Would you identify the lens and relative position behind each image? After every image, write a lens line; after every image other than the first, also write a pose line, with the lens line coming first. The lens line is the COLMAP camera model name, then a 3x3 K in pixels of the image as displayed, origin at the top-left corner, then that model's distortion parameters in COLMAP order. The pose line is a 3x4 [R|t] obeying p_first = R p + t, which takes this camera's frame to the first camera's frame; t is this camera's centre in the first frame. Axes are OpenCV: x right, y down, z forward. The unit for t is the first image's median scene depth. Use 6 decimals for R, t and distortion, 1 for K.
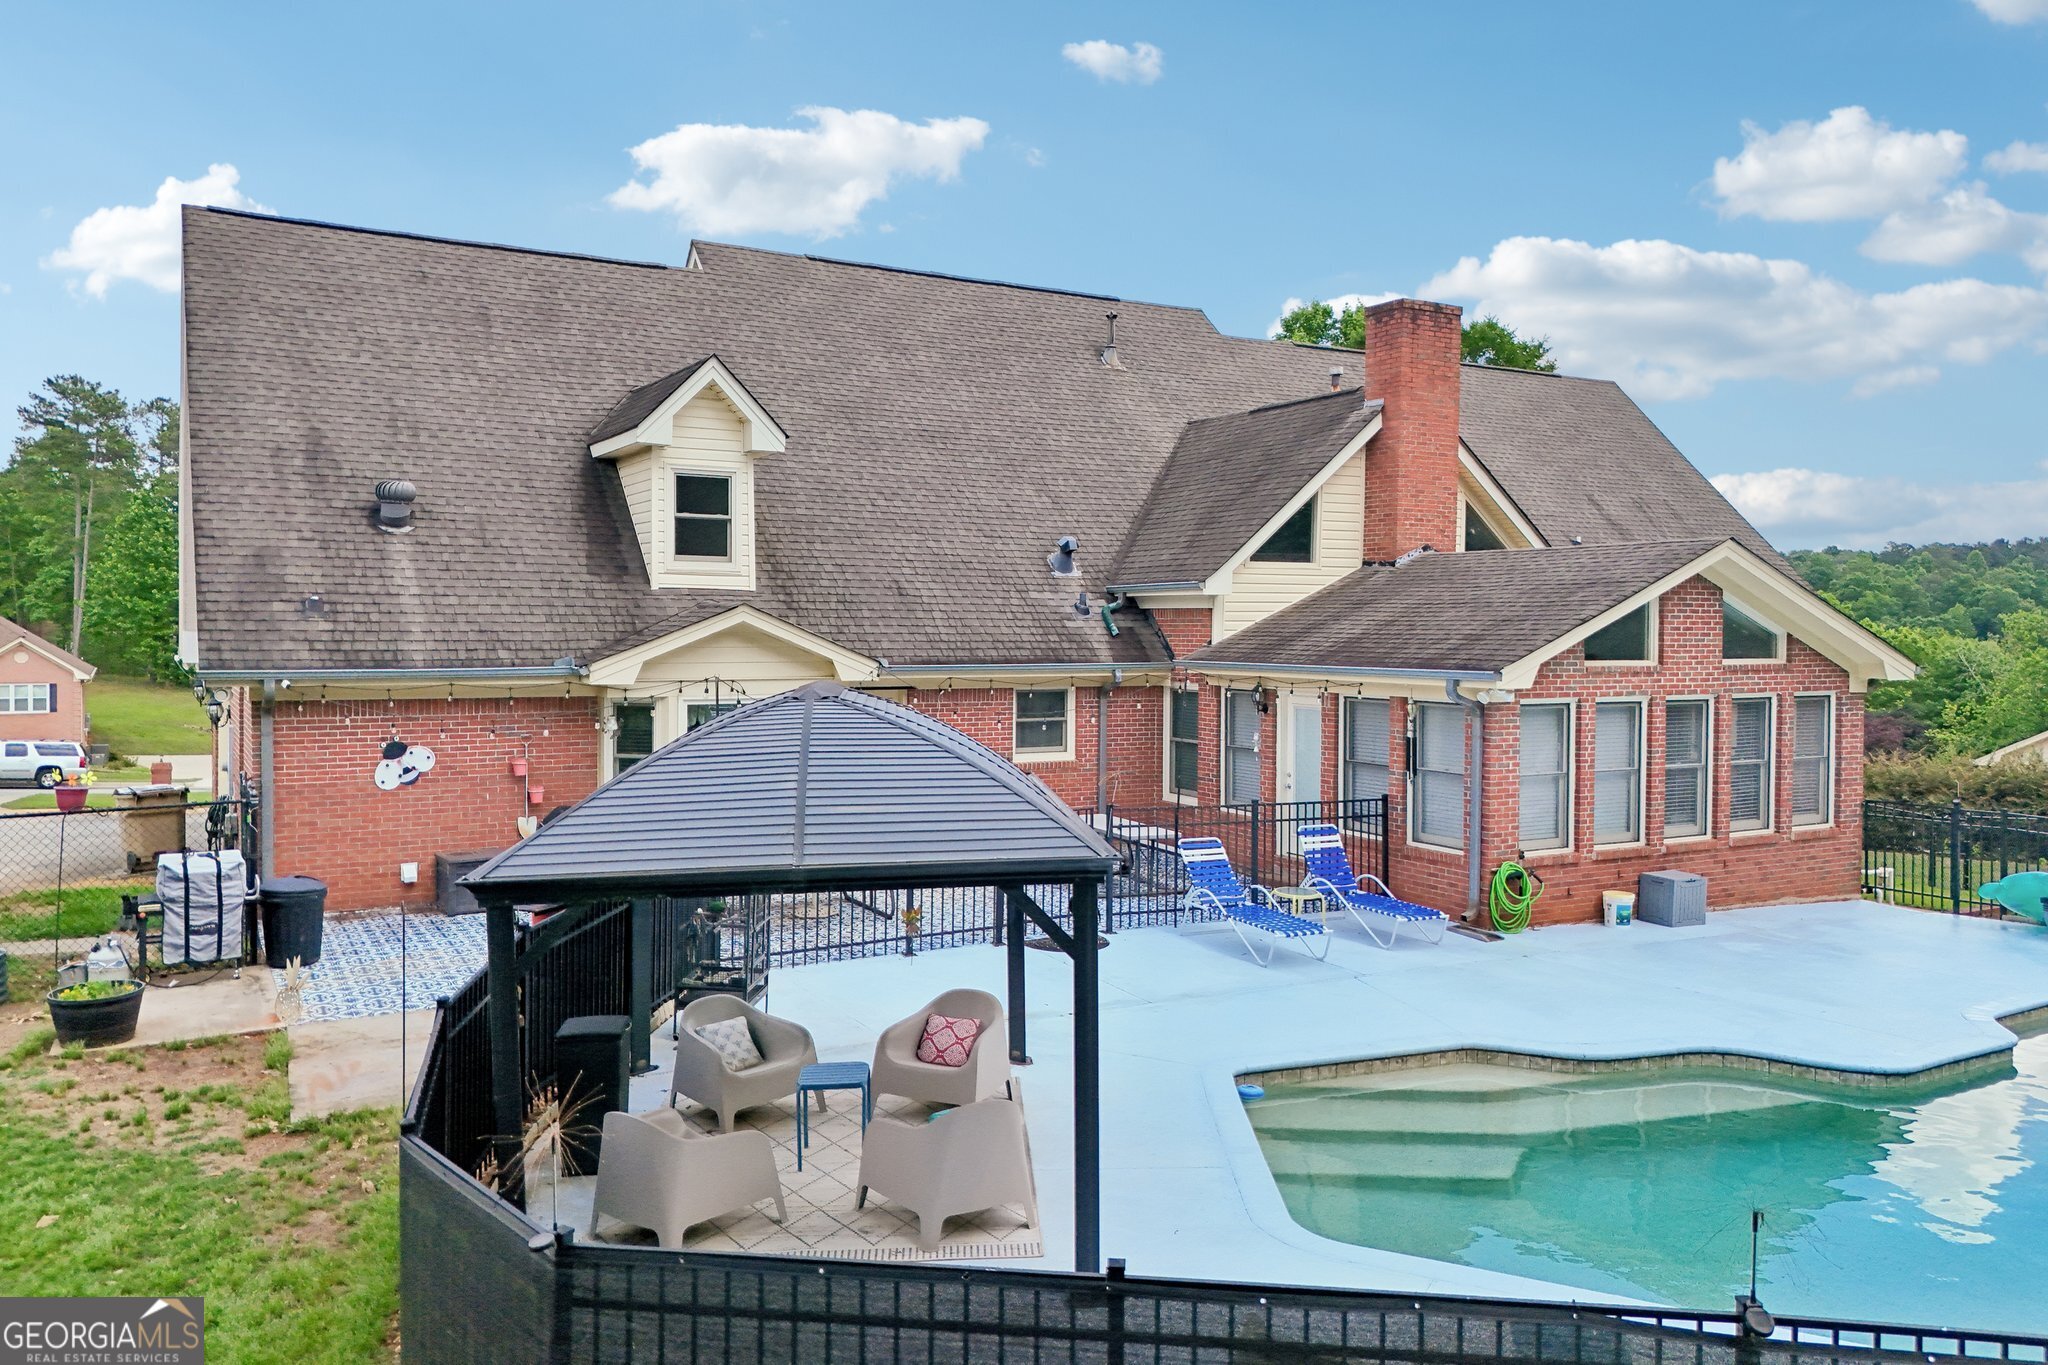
lens RADIAL K [[1471.7, 0, 1011.7], [0, 1471.7, 671.6], [0, 0, 1]] dist [0.081556, -0.001688]
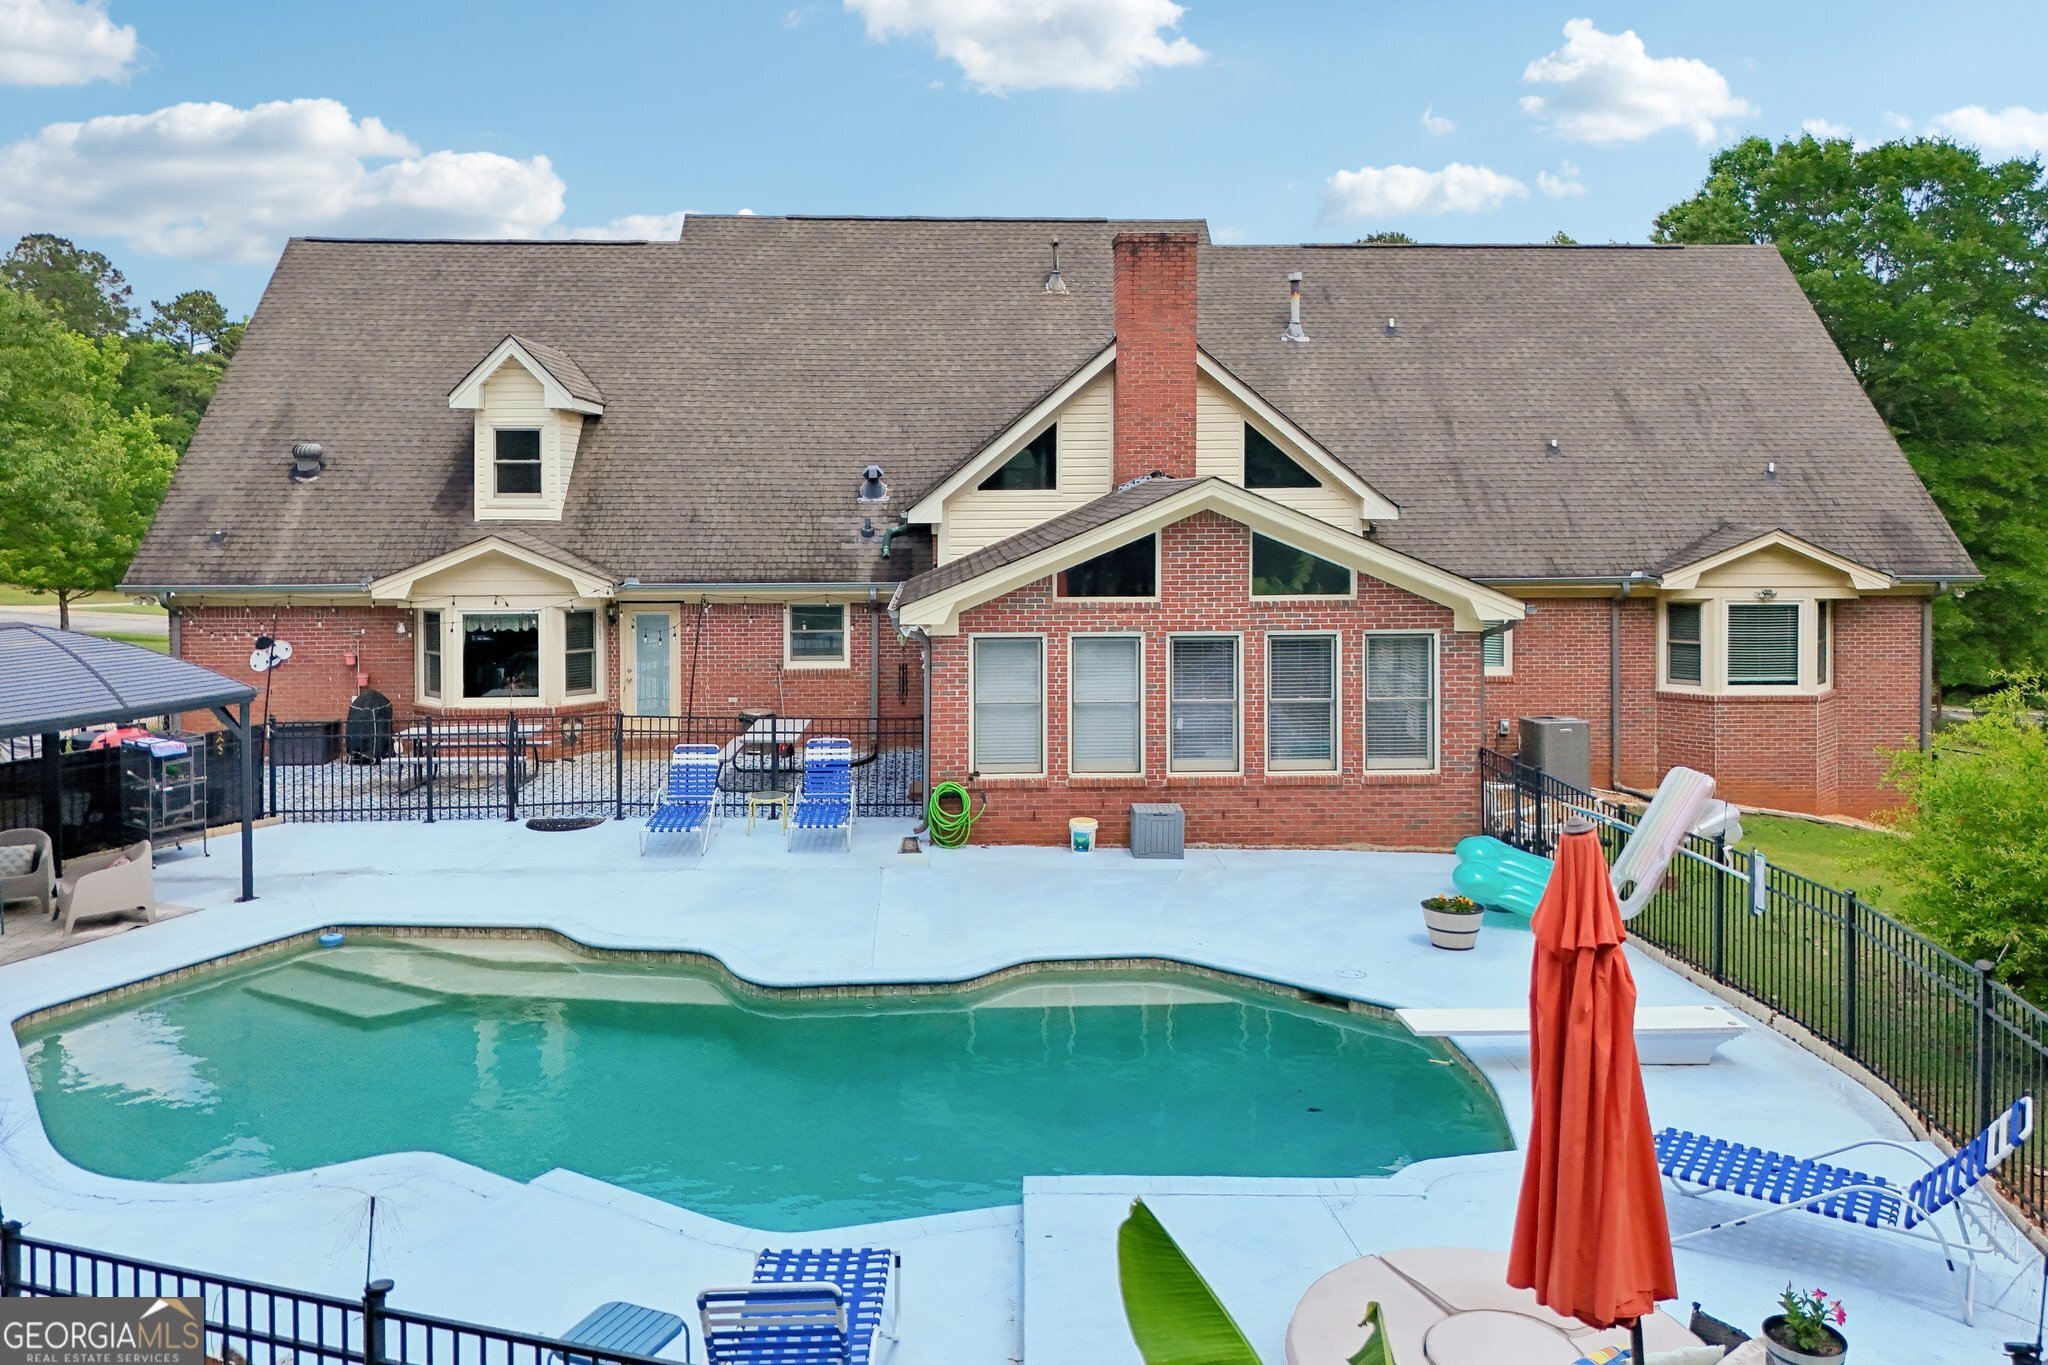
lens RADIAL K [[1529.0, 0, 1029.1], [0, 1529.0, 534.1], [0, 0, 1]] dist [0.056231, -0.003205]
pose [[0.899470, 0.005085, -0.436952, 0.763978], [-0.008010, 0.999956, -0.004851, -0.041997], [0.436908, 0.007863, 0.899472, 0.020821]]
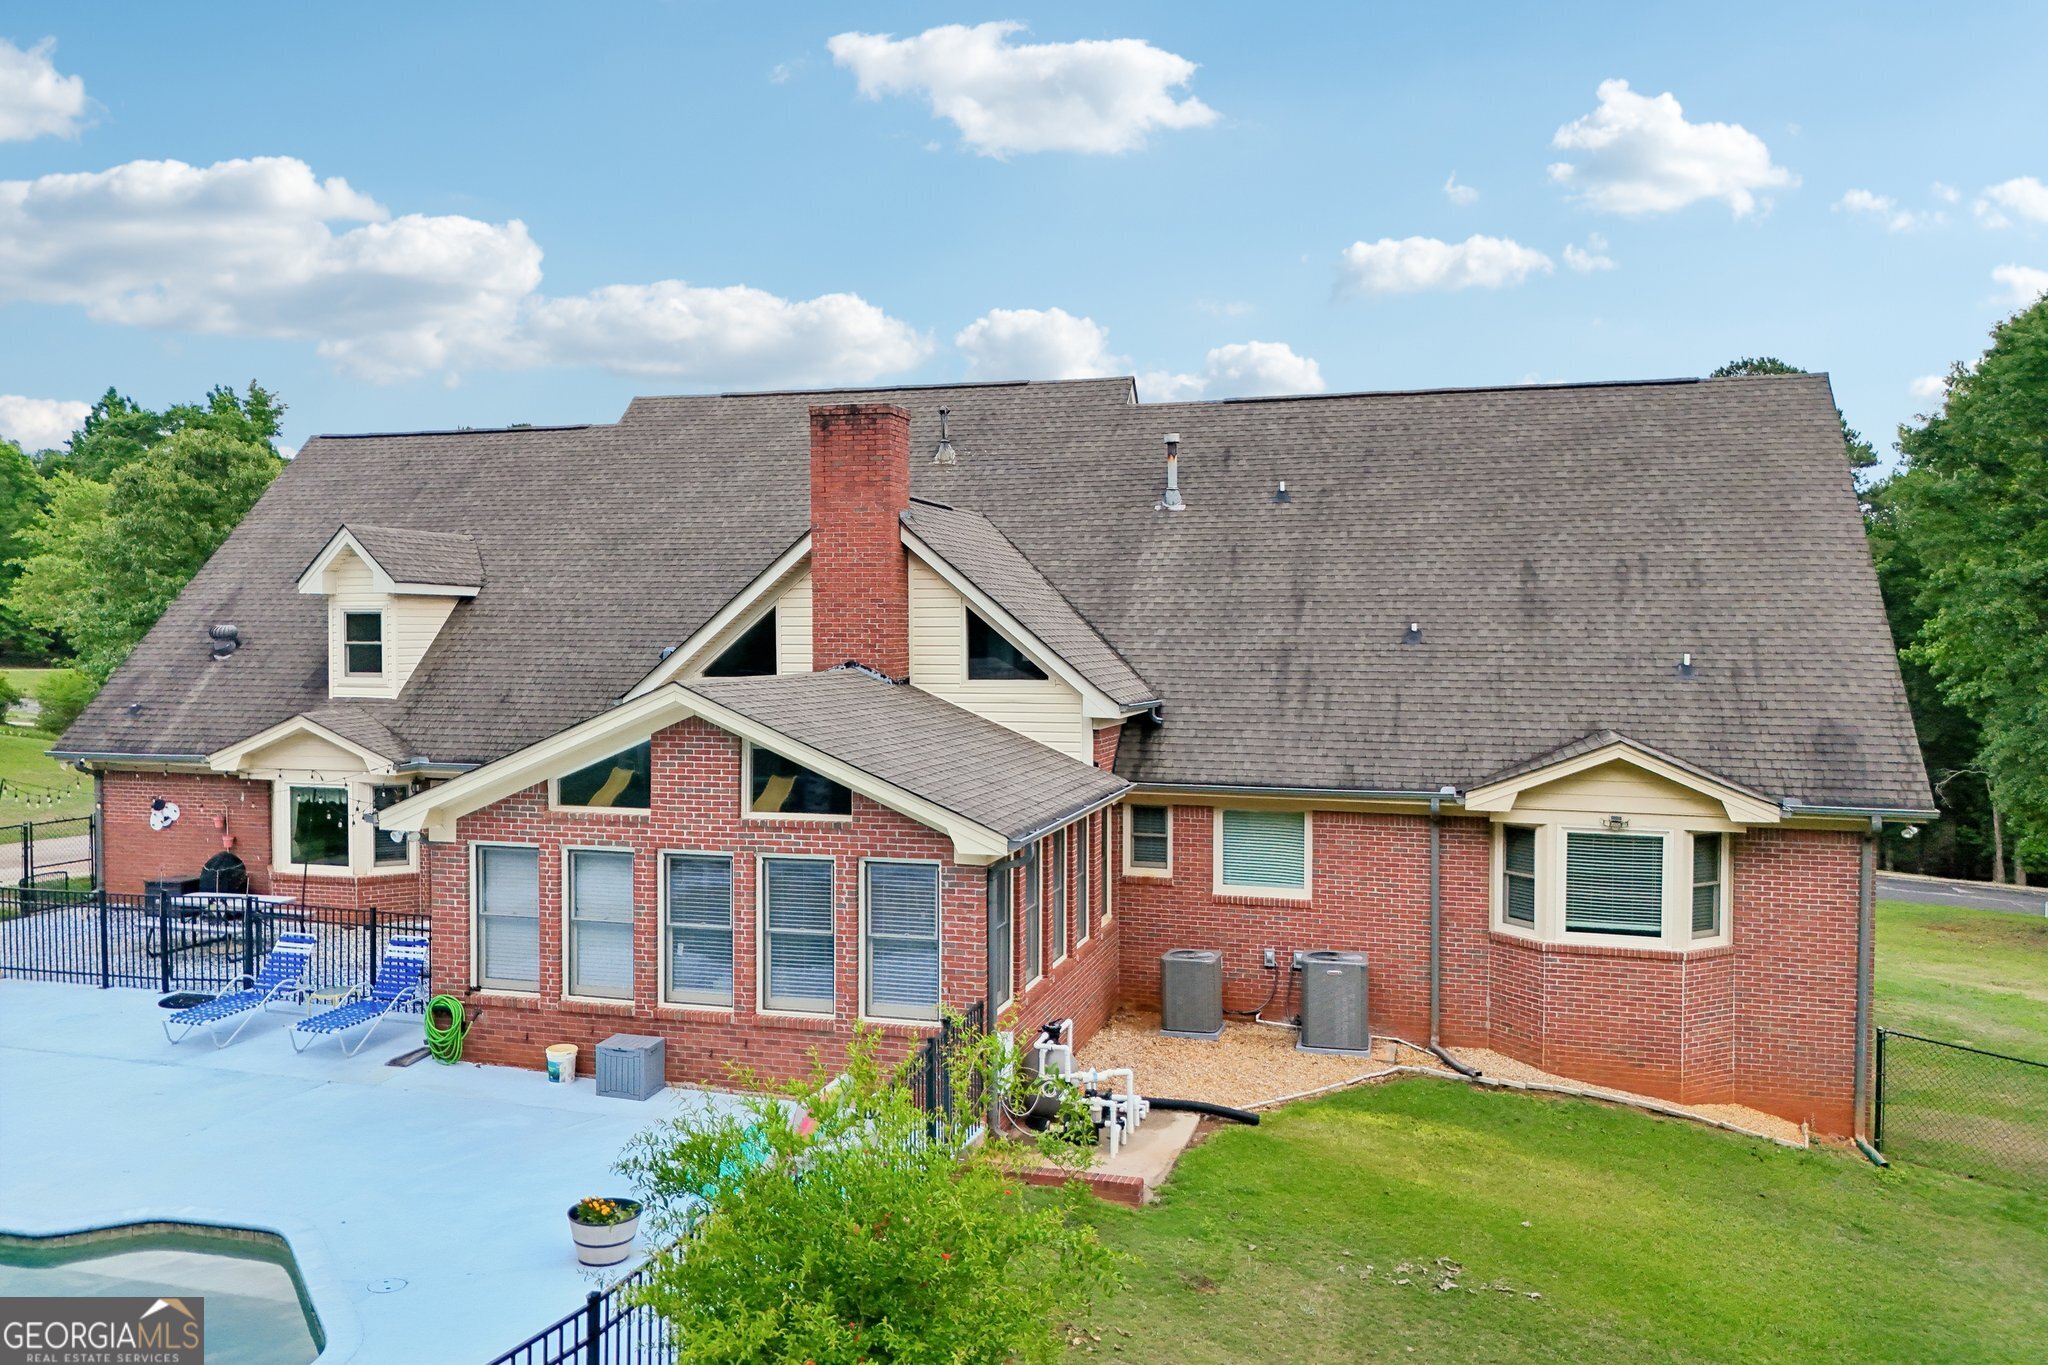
lens RADIAL K [[1486.1, 0, 1024.0], [0, 1486.1, 682.5], [0, 0, 1]] dist [0.045725, -0.007464]
pose [[0.709339, 0.019940, -0.704586, 1.184766], [-0.023913, 0.999705, 0.004218, -0.091505], [0.704462, 0.013857, 0.709606, 0.474035]]
